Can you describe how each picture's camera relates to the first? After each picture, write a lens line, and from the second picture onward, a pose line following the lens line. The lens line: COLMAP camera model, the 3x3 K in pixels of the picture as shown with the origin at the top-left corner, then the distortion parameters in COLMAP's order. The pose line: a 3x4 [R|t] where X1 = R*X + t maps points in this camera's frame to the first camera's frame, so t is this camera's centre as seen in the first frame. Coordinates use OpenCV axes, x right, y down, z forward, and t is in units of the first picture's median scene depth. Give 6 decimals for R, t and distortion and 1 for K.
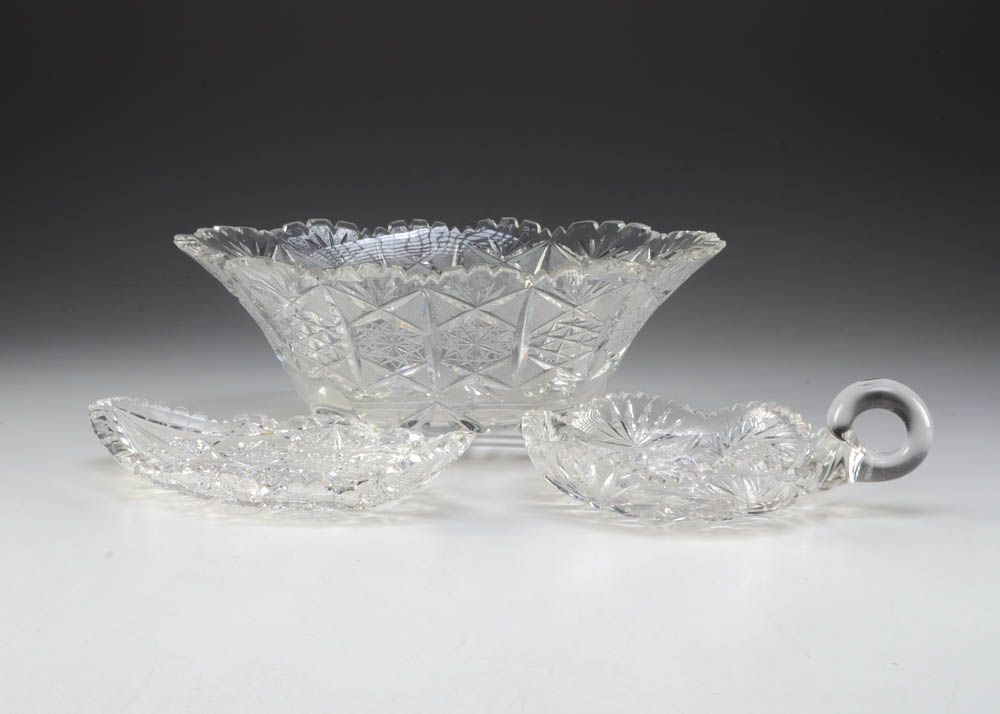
lens RADIAL K [[1815.6, 0, 499.9], [0, 1815.6, 356.9], [0, 0, 1]] dist [-0.014500, 0.000000]
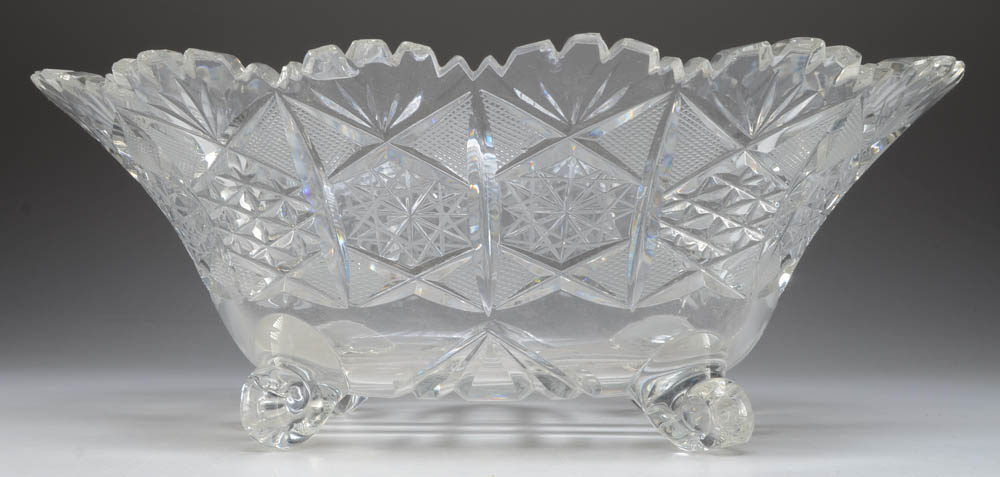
lens RADIAL K [[1071.1, 0, 500.4], [0, 1071.1, 239.0], [0, 0, 1]] dist [0.018004, 0.000000]
pose [[0.997670, 0.001026, 0.068224, -0.053713], [0.015000, 0.972128, -0.233969, 0.074081], [-0.066562, 0.234447, 0.969847, 0.695849]]
